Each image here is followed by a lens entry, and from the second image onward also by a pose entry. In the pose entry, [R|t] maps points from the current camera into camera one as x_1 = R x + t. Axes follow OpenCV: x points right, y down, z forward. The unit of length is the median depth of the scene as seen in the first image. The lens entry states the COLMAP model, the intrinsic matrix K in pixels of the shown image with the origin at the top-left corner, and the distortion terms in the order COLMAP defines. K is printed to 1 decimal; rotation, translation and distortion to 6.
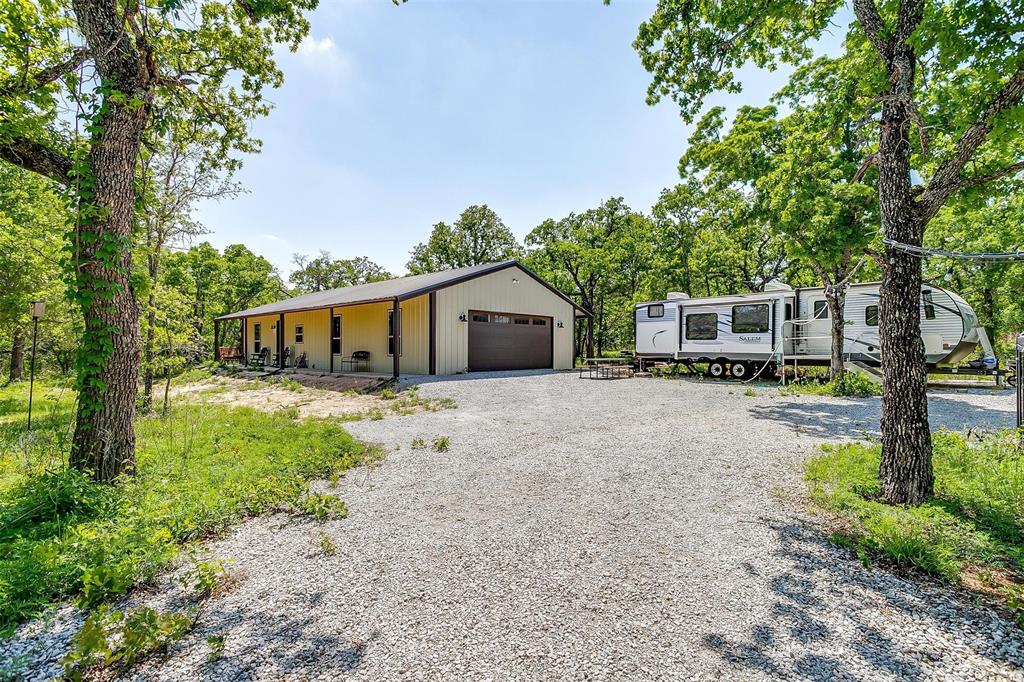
lens RADIAL K [[513.3, 0, 512.0], [0, 513.3, 341.0], [0, 0, 1]] dist [-0.034715, 0.026019]
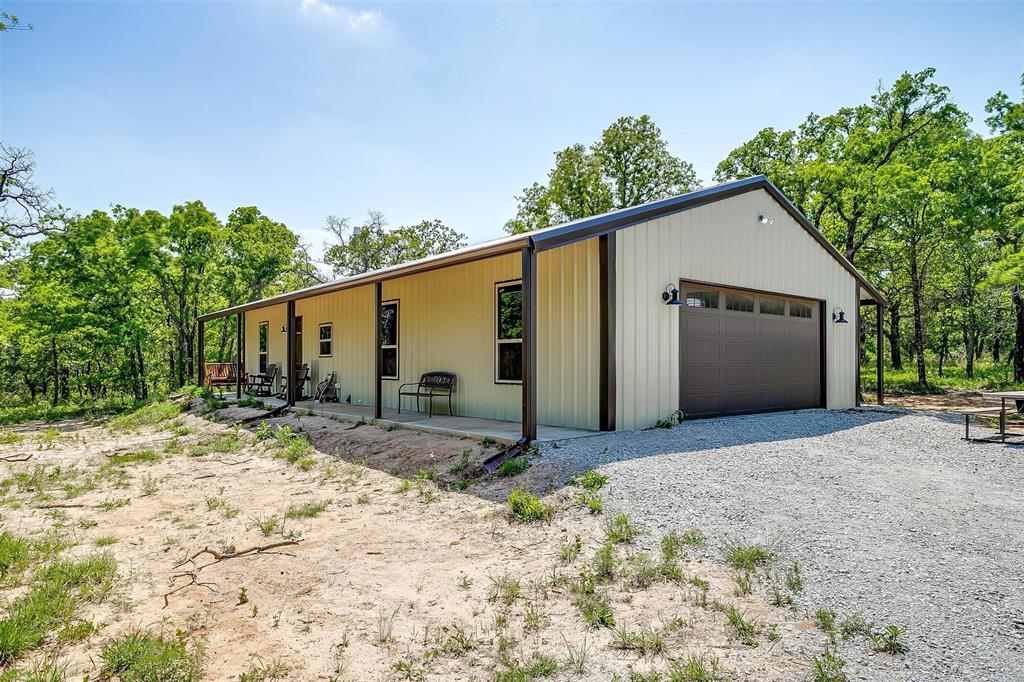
lens RADIAL K [[626.3, 0, 512.0], [0, 626.3, 341.0], [0, 0, 1]] dist [0.000968, 0.000438]
pose [[0.988954, -0.005153, -0.148135, -0.116855], [0.002091, 0.999781, -0.020819, 0.002312], [0.148209, 0.020279, 0.988748, 0.359547]]
